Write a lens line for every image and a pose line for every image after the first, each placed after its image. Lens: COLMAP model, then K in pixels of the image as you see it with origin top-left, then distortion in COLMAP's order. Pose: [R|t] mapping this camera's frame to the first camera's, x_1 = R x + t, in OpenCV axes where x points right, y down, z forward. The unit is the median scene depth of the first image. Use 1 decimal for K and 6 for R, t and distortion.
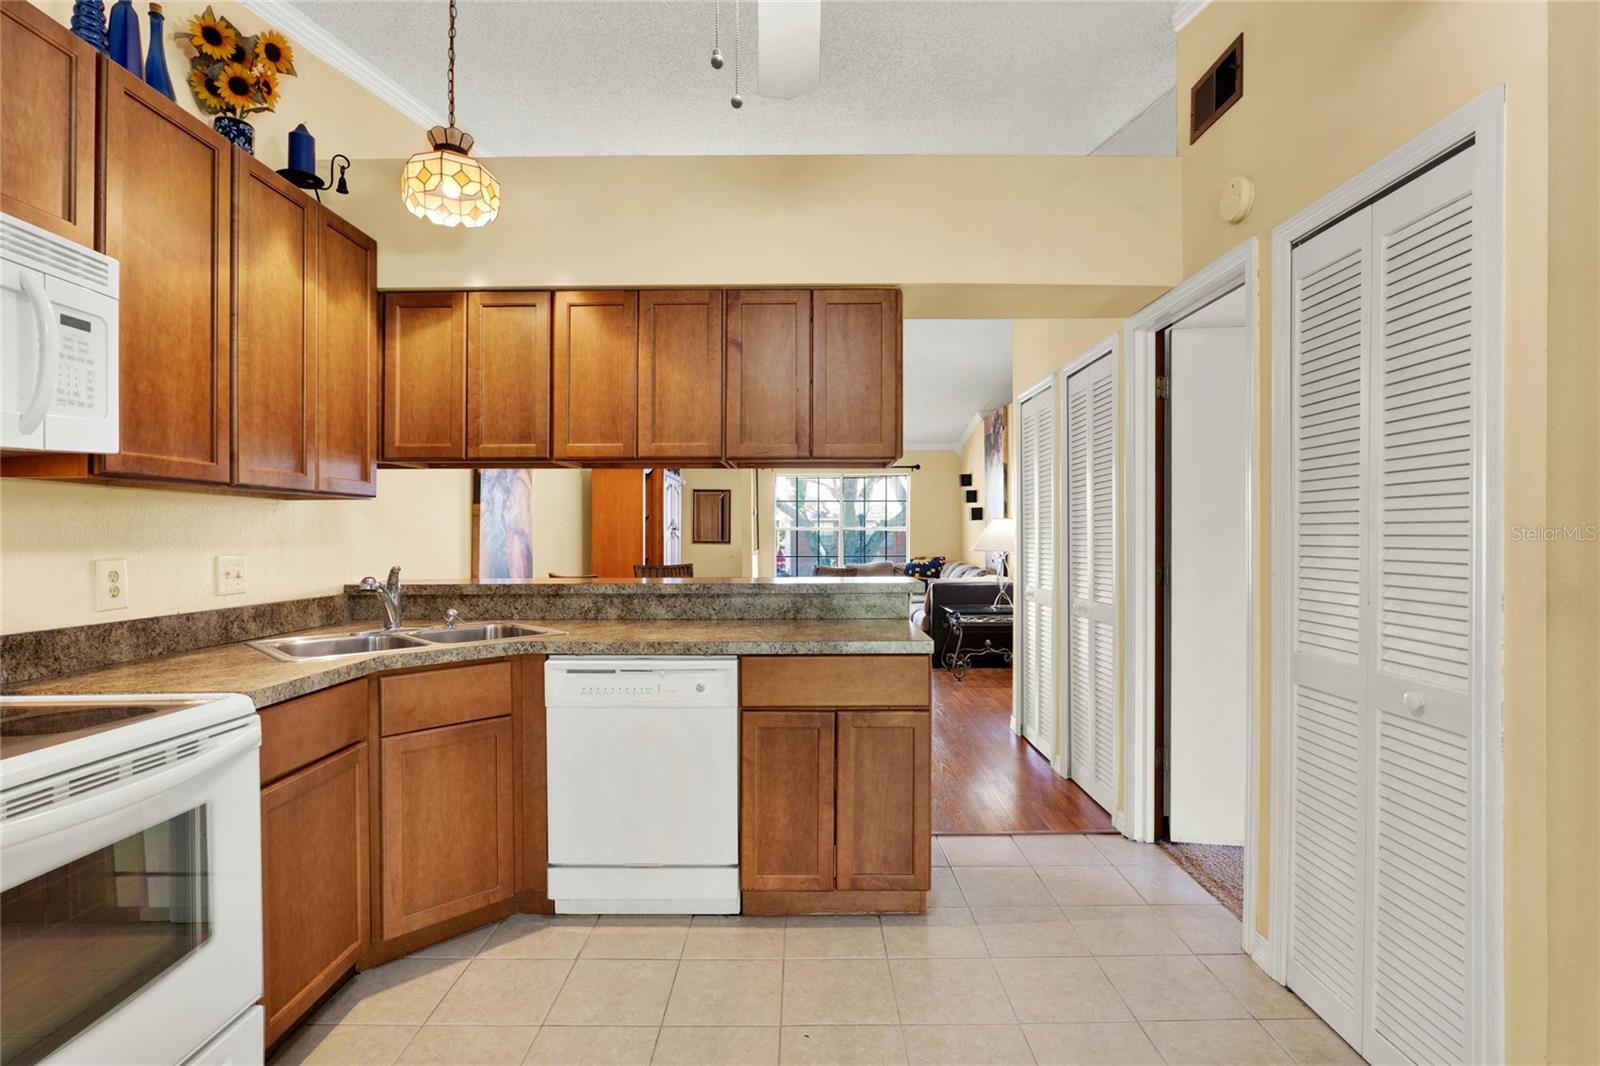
lens RADIAL K [[752.7, 0, 796.5], [0, 752.7, 534.0], [0, 0, 1]] dist [-0.023678, 0.006891]
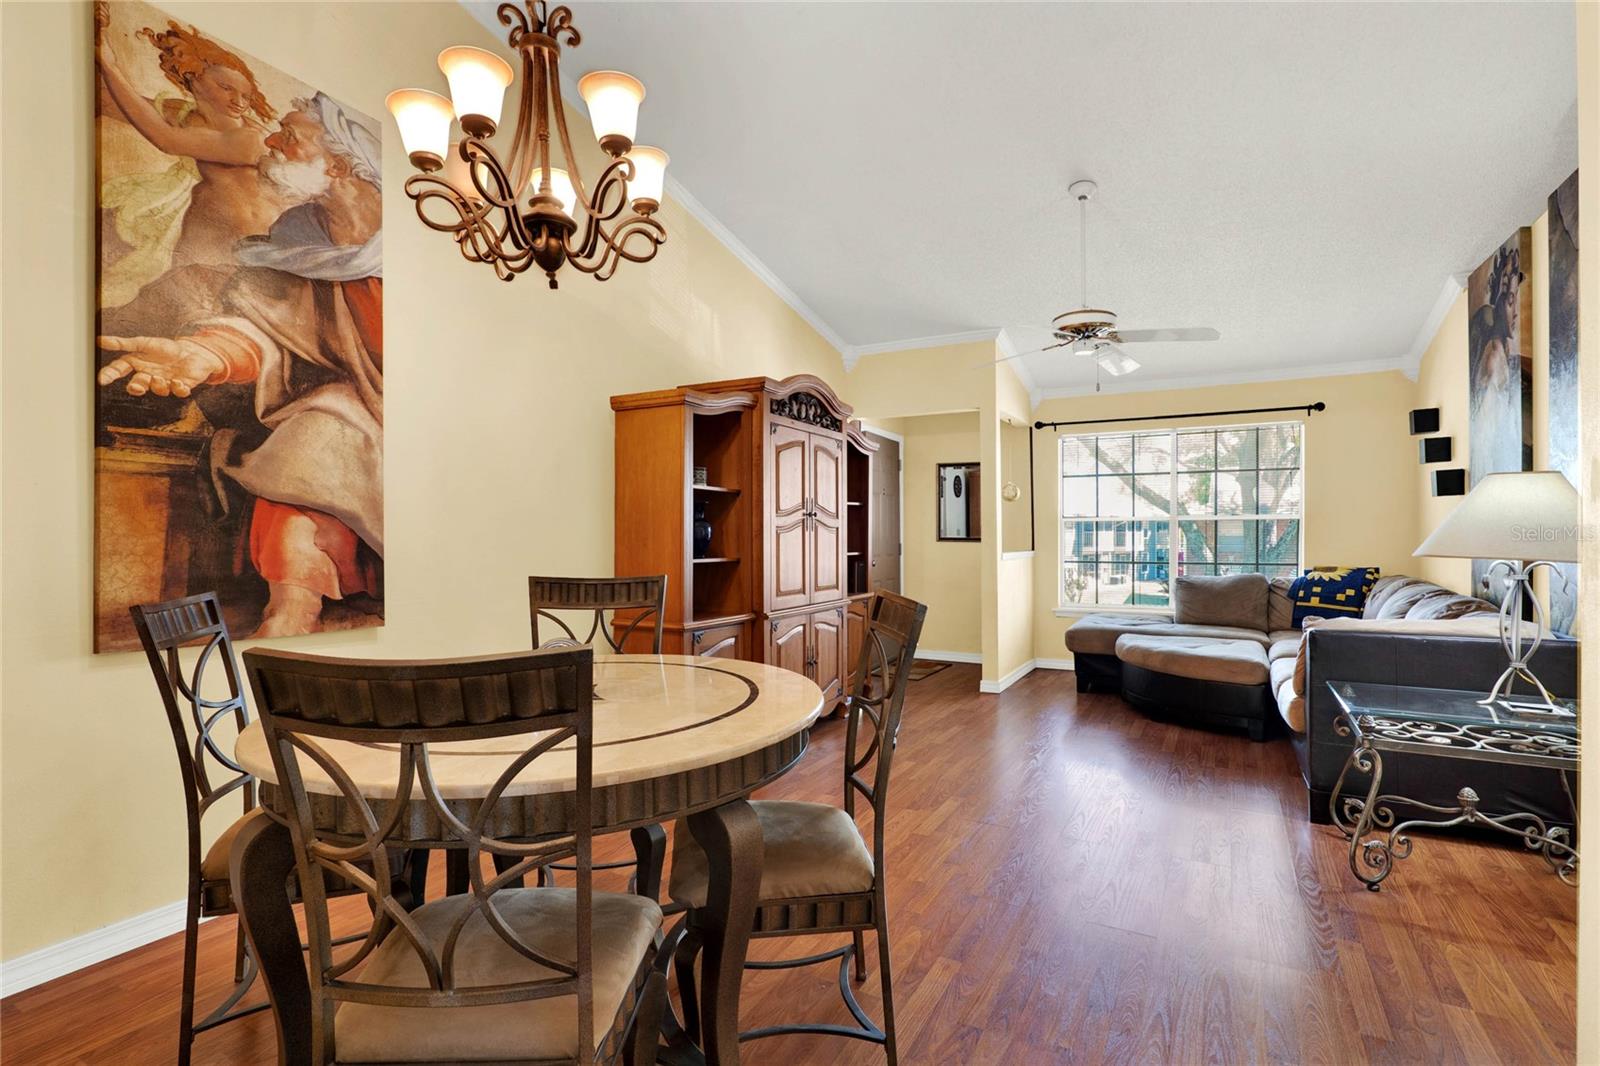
lens RADIAL K [[767.9, 0, 794.8], [0, 767.9, 545.5], [0, 0, 1]] dist [-0.025821, 0.006566]
pose [[0.880070, 0.004129, -0.474827, 0.381308], [0.000966, 0.999945, 0.010485, 0.036006], [0.474844, -0.009686, 0.880017, 1.407967]]
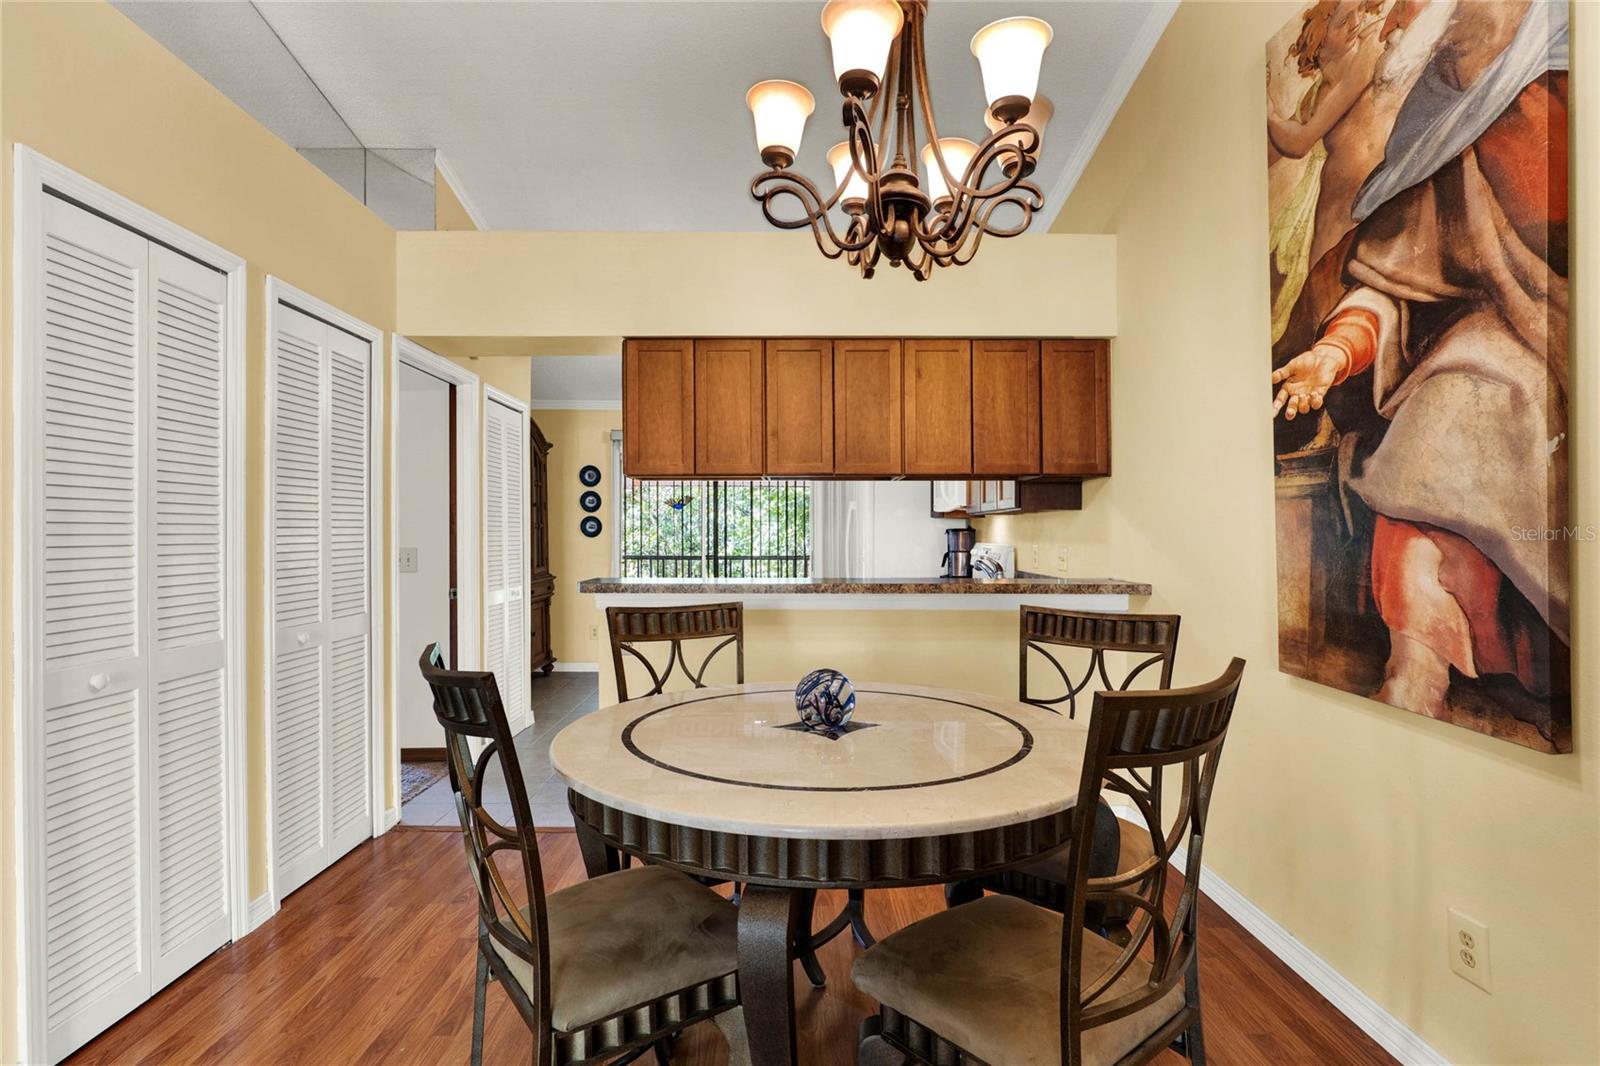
lens RADIAL K [[767.9, 0, 796.3], [0, 767.9, 537.3], [0, 0, 1]] dist [-0.025821, 0.006566]
pose [[-0.999751, 0.000461, -0.022307, -0.144111], [0.000307, 0.999976, 0.006877, -0.002003], [0.022310, 0.006868, -0.999728, 2.753892]]
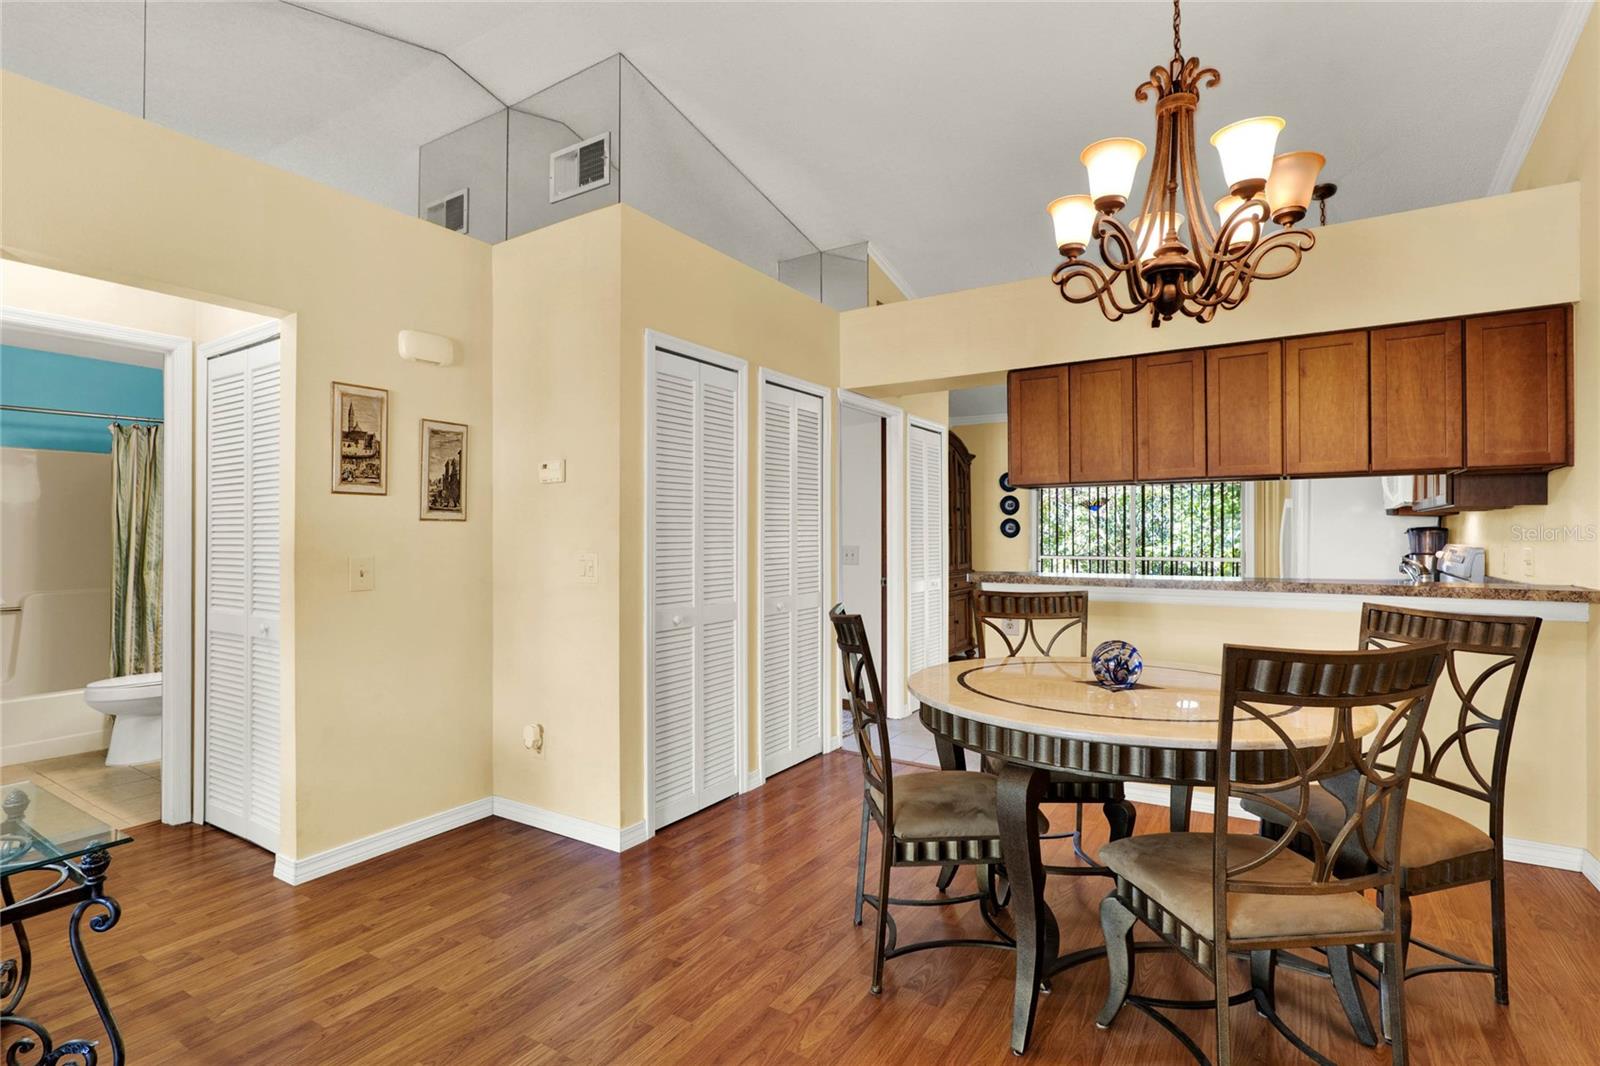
lens RADIAL K [[767.9, 0, 780.8], [0, 767.9, 538.4], [0, 0, 1]] dist [-0.025821, 0.006566]
pose [[-0.842273, 0.000567, 0.539051, -0.356272], [0.004170, 0.999976, 0.005464, -0.001803], [-0.539035, 0.006850, -0.842256, 3.040607]]
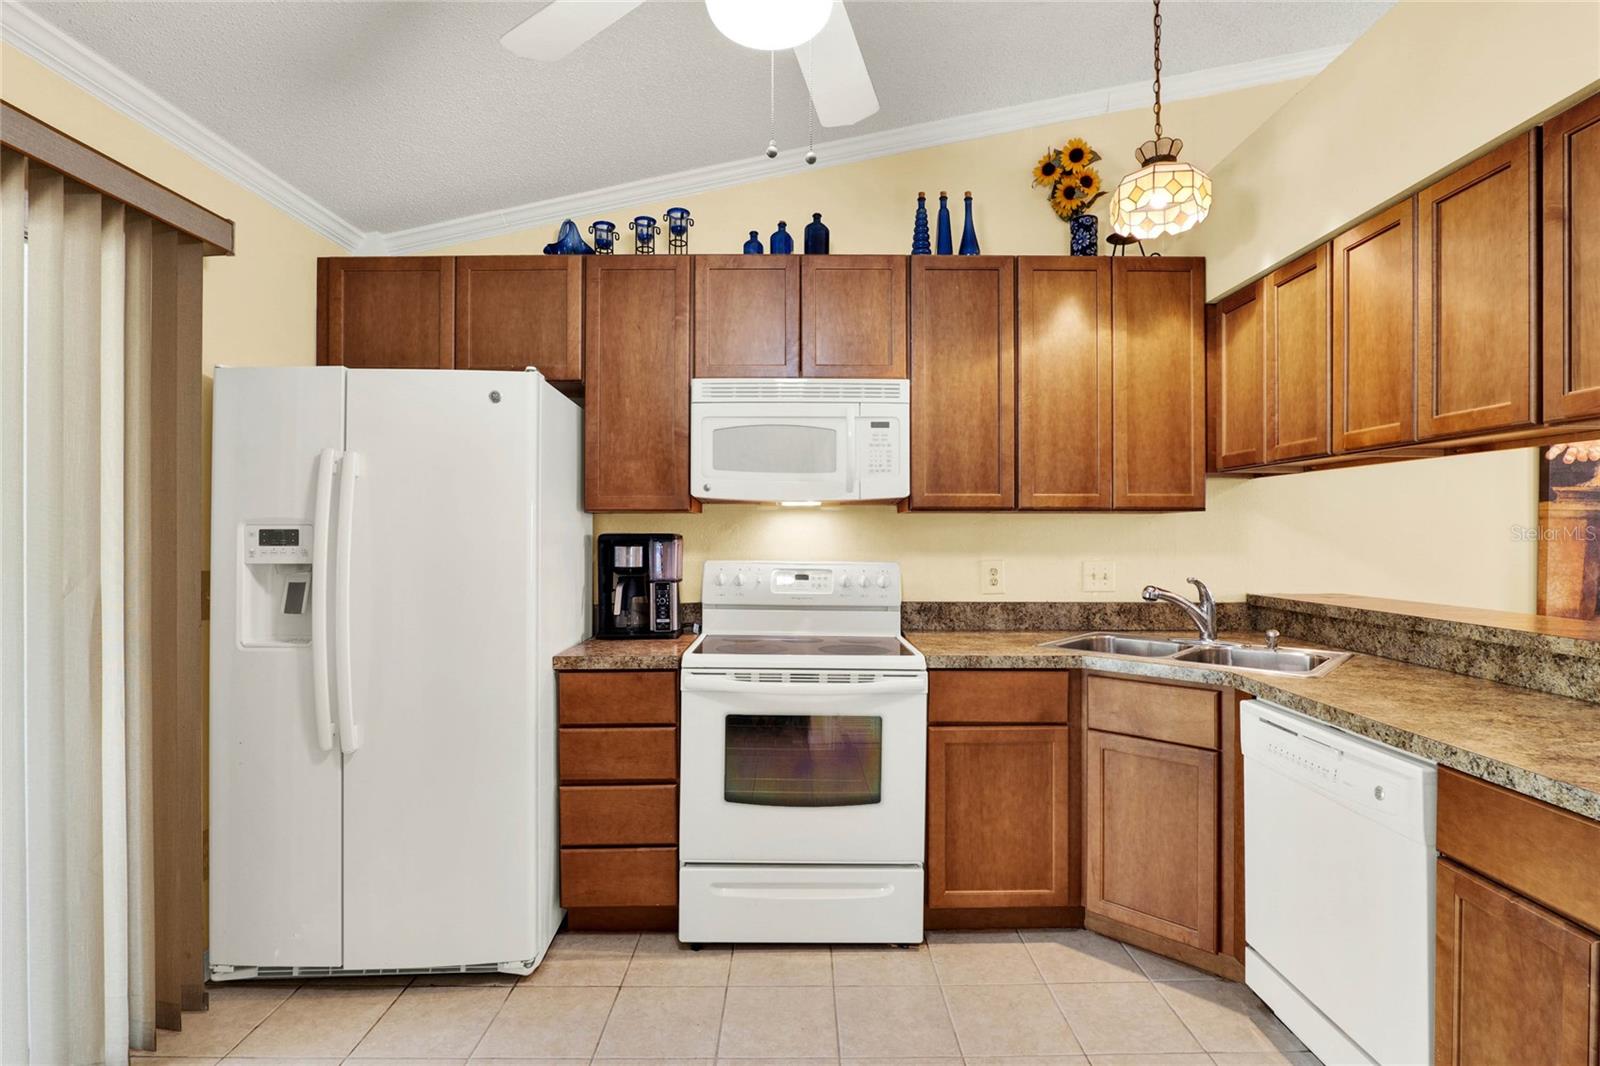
lens RADIAL K [[767.9, 0, 816.2], [0, 767.9, 529.6], [0, 0, 1]] dist [-0.025821, 0.006566]
pose [[0.026574, -0.000088, -0.999647, 0.511430], [-0.000206, 1.000000, -0.000093, -0.023139], [0.999647, 0.000209, 0.026574, 0.492686]]
